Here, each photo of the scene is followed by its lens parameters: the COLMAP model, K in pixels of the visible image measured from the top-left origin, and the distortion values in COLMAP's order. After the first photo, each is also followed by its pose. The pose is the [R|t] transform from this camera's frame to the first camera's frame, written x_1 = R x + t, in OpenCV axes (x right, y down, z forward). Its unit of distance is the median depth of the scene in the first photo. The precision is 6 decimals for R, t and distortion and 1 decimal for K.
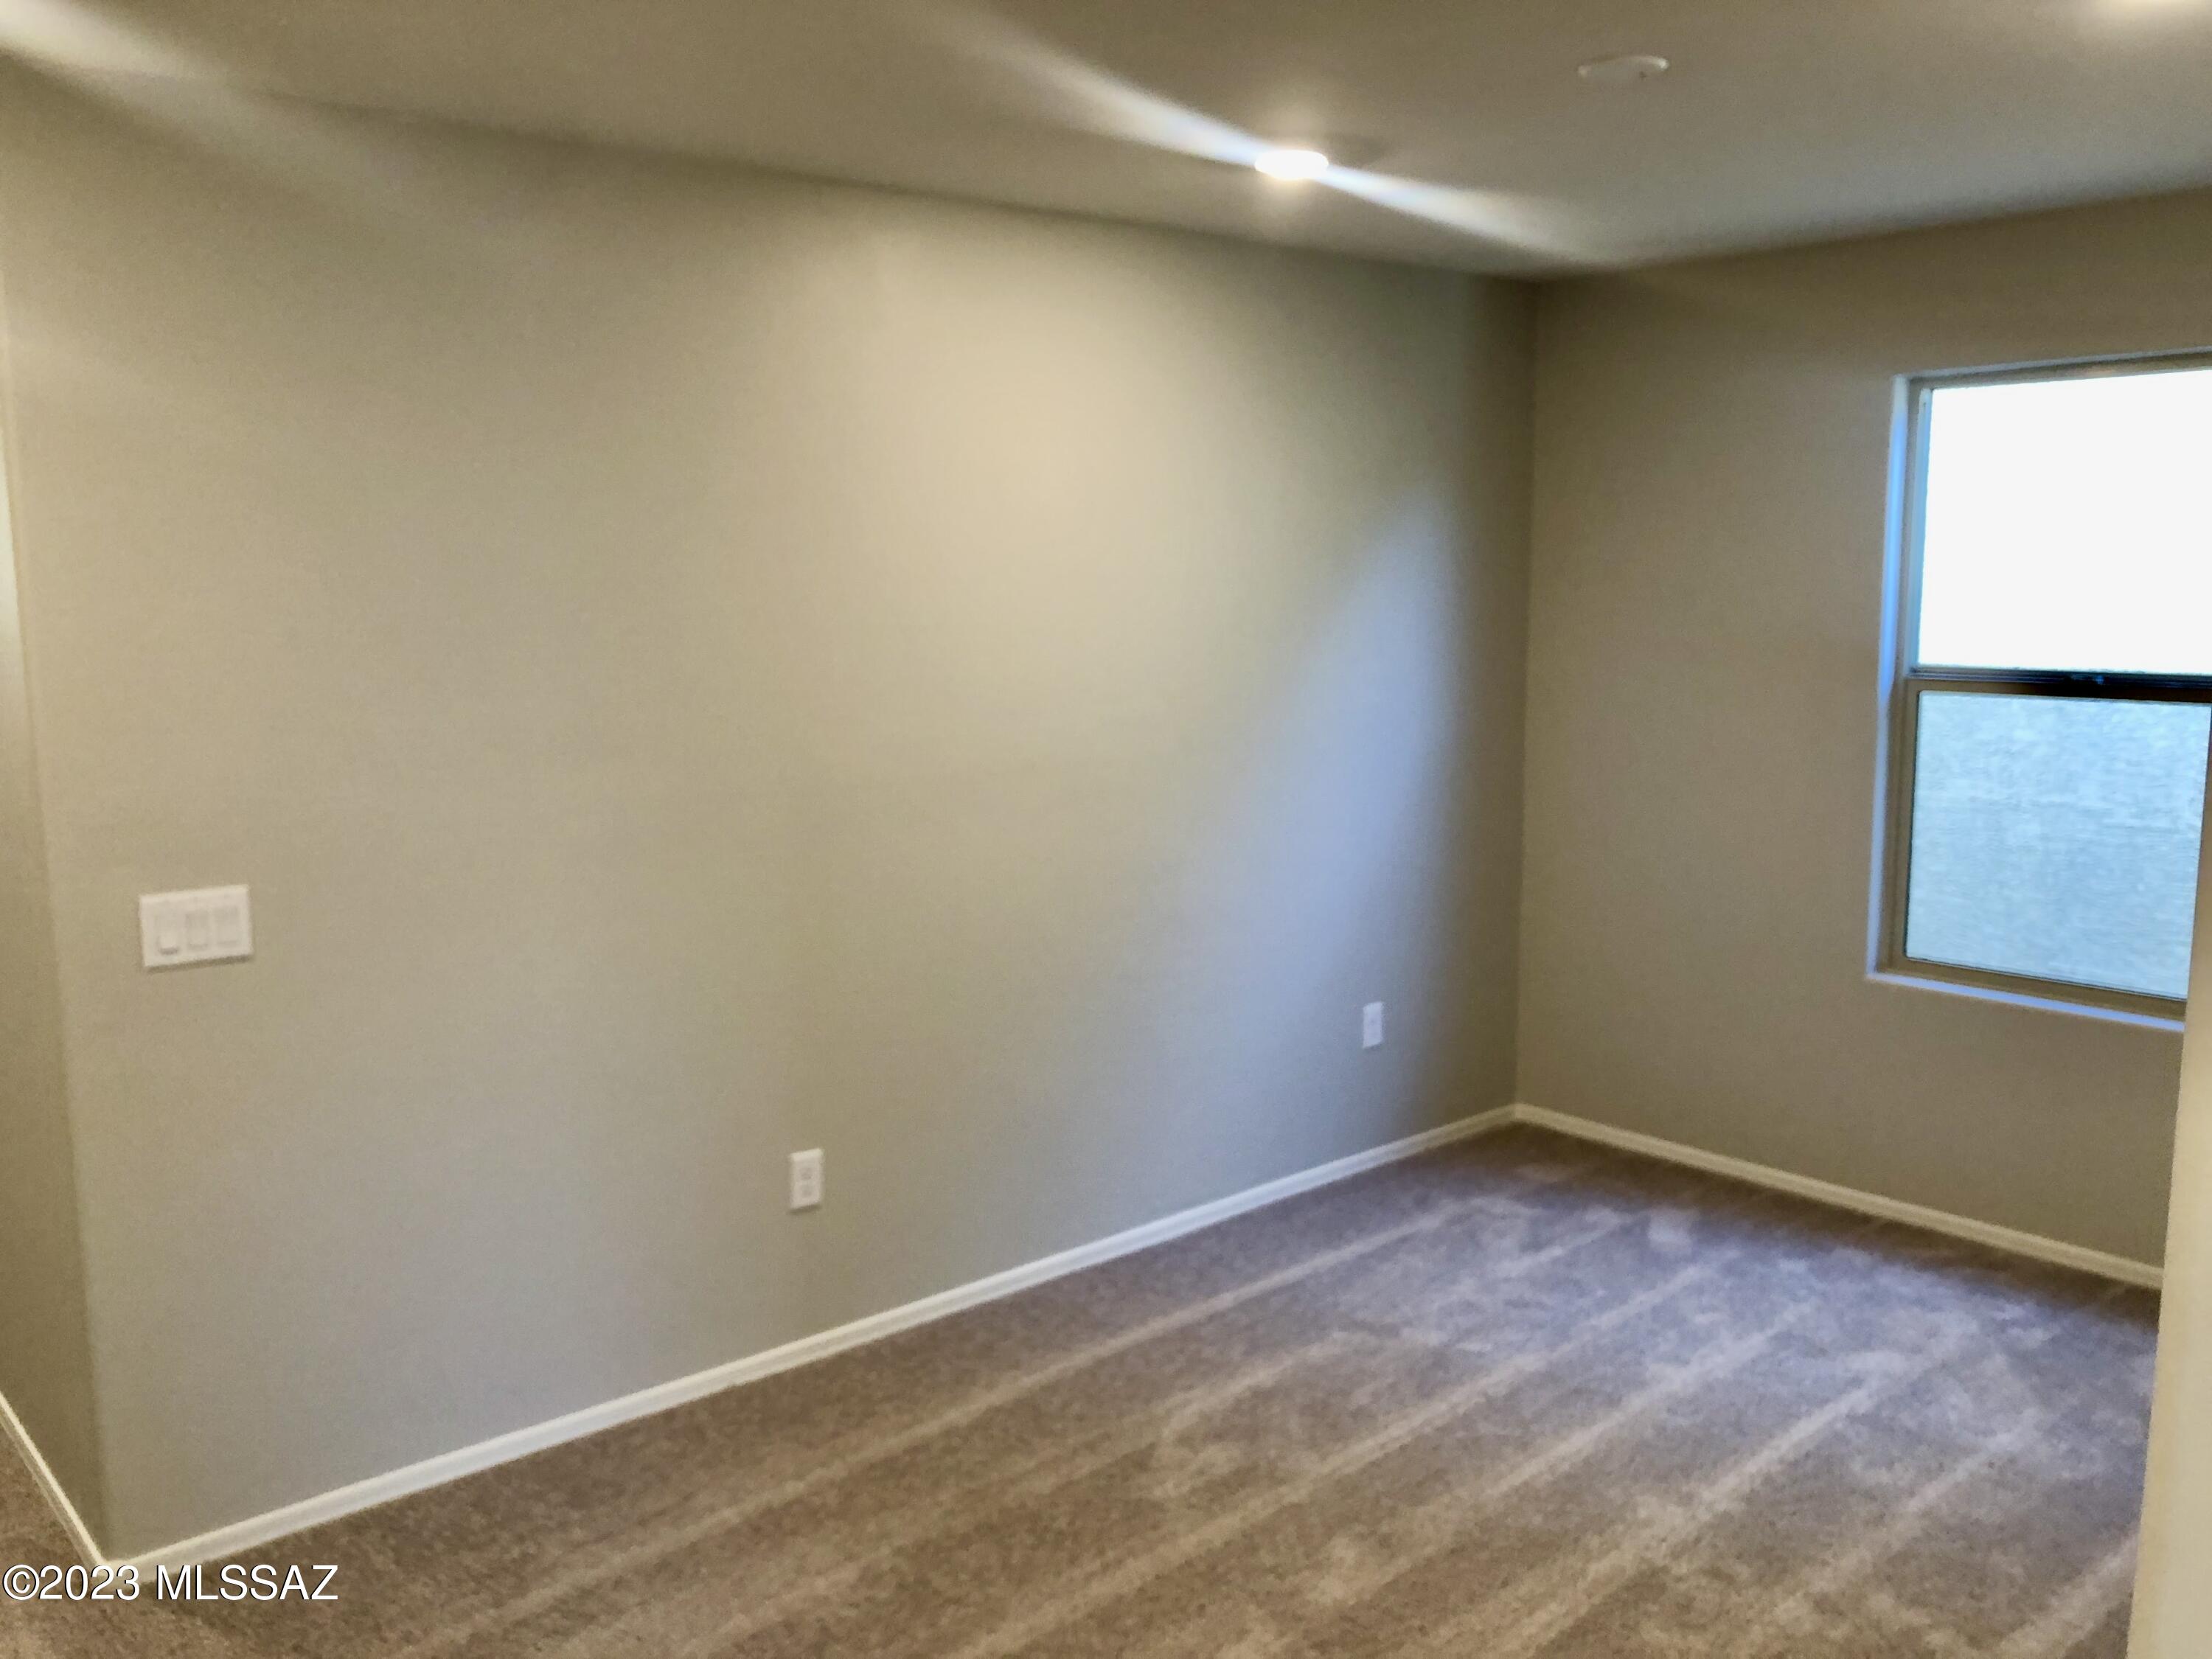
lens RADIAL K [[1847.5, 0, 1103.0], [0, 1847.5, 814.3], [0, 0, 1]] dist [0.048592, -0.043754]
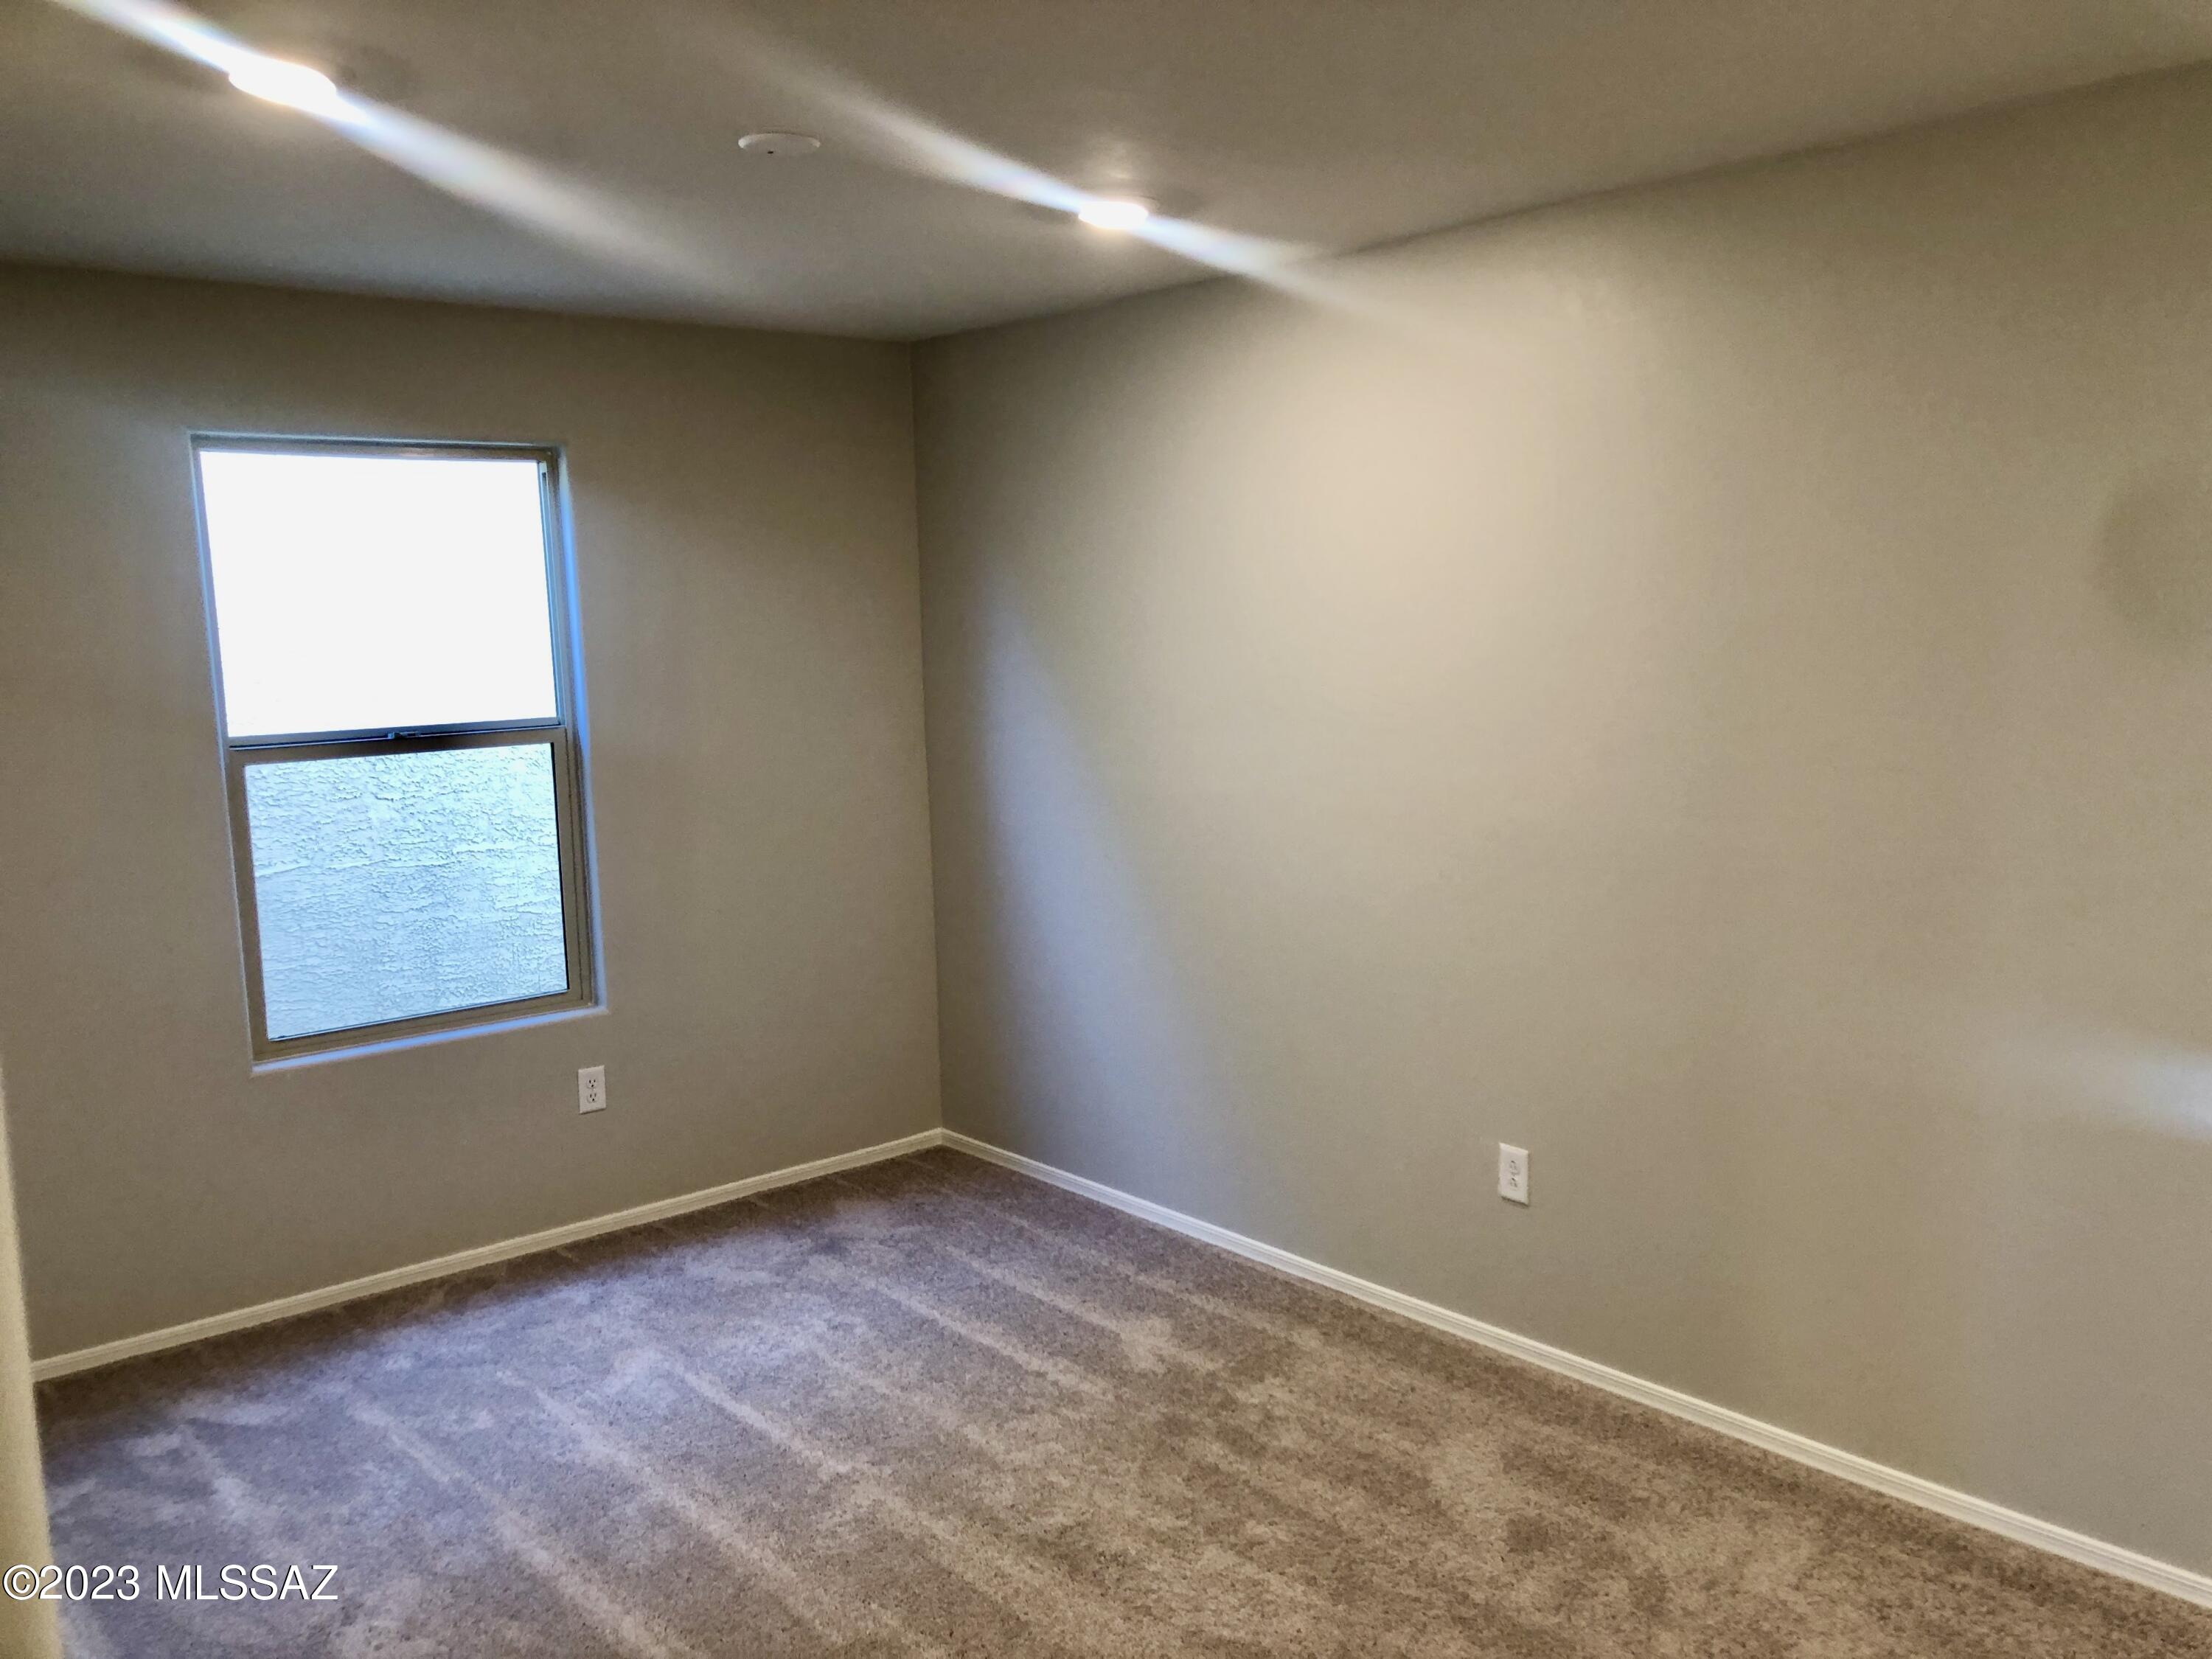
lens RADIAL K [[1847.5, 0, 1103.0], [0, 1847.5, 814.3], [0, 0, 1]] dist [0.048592, -0.043754]
pose [[0.041585, -0.115755, 0.992407, -0.541195], [0.164807, 0.980455, 0.107455, -0.077798], [-0.985449, 0.159087, 0.059849, 0.556288]]
